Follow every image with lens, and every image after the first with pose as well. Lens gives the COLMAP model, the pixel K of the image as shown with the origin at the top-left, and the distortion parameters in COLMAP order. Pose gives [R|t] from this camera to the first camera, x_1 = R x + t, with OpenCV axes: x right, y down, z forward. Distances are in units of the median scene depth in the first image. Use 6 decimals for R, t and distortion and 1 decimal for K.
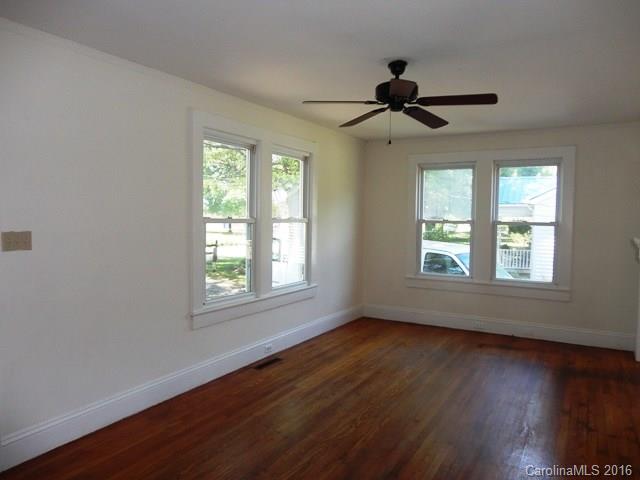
lens RADIAL K [[473.8, 0, 320.8], [0, 473.8, 240.4], [0, 0, 1]] dist [0.010596, -0.001184]
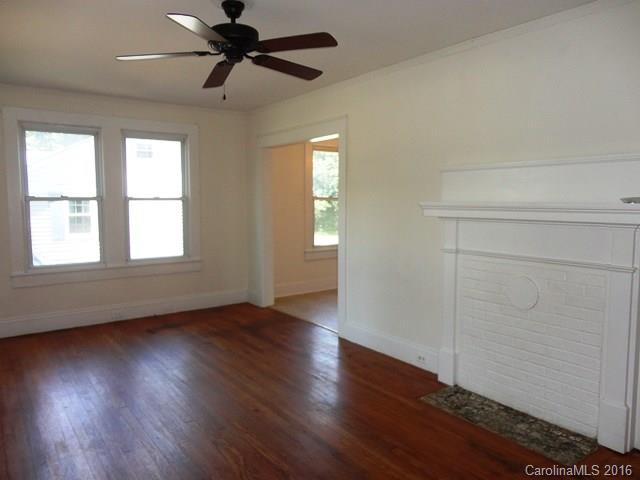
lens RADIAL K [[473.8, 0, 321.8], [0, 473.8, 240.1], [0, 0, 1]] dist [0.010596, -0.001184]
pose [[0.401999, -0.094649, 0.910735, -0.321362], [0.057616, 0.995287, 0.078004, -0.007480], [-0.913825, 0.021115, 0.405558, 0.292971]]
